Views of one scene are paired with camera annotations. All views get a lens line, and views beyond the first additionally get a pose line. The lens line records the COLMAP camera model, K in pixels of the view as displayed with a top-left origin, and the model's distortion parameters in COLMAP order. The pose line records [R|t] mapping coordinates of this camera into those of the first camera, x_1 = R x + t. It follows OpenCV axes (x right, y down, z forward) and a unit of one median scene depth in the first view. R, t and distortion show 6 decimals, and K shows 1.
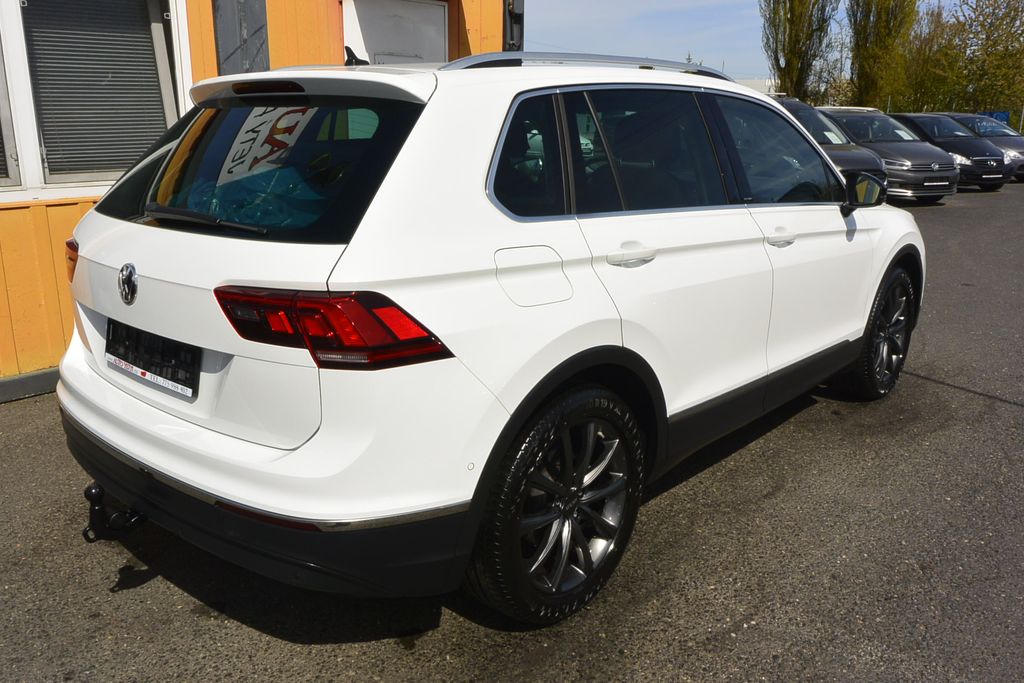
lens RADIAL K [[828.4, 0, 507.2], [0, 828.4, 341.3], [0, 0, 1]] dist [-0.009539, 0.009748]
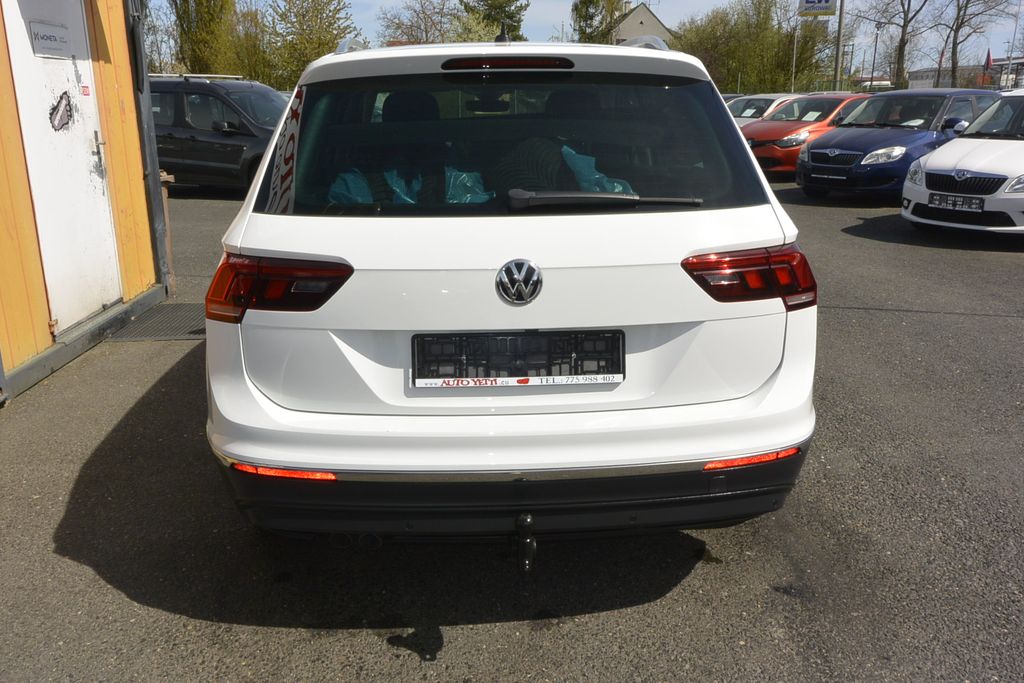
lens RADIAL K [[828.4, 0, 509.6], [0, 828.4, 338.1], [0, 0, 1]] dist [-0.009539, 0.009748]
pose [[0.711333, -0.204196, 0.672540, -0.894994], [0.194542, 0.976685, 0.090777, -0.077875], [-0.675396, 0.066265, 0.734473, 0.293313]]
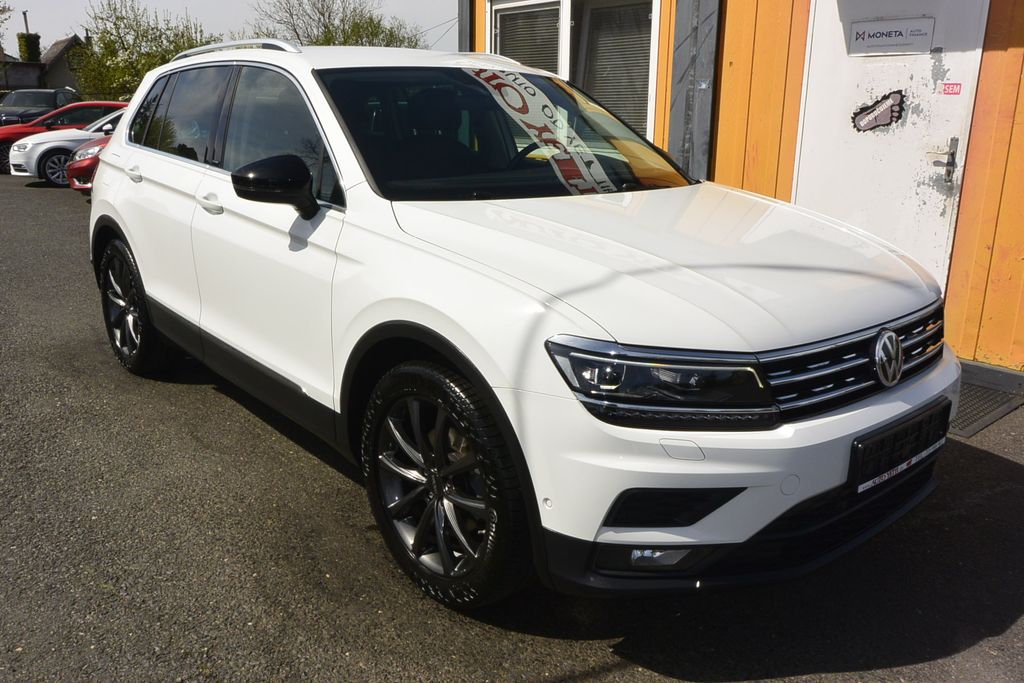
lens RADIAL K [[828.4, 0, 508.2], [0, 828.4, 342.7], [0, 0, 1]] dist [-0.009539, 0.009748]
pose [[-0.120283, 0.268423, -0.955762, 1.547479], [-0.273475, 0.916542, 0.291826, -0.434397], [0.954329, 0.296479, -0.036838, 1.700851]]
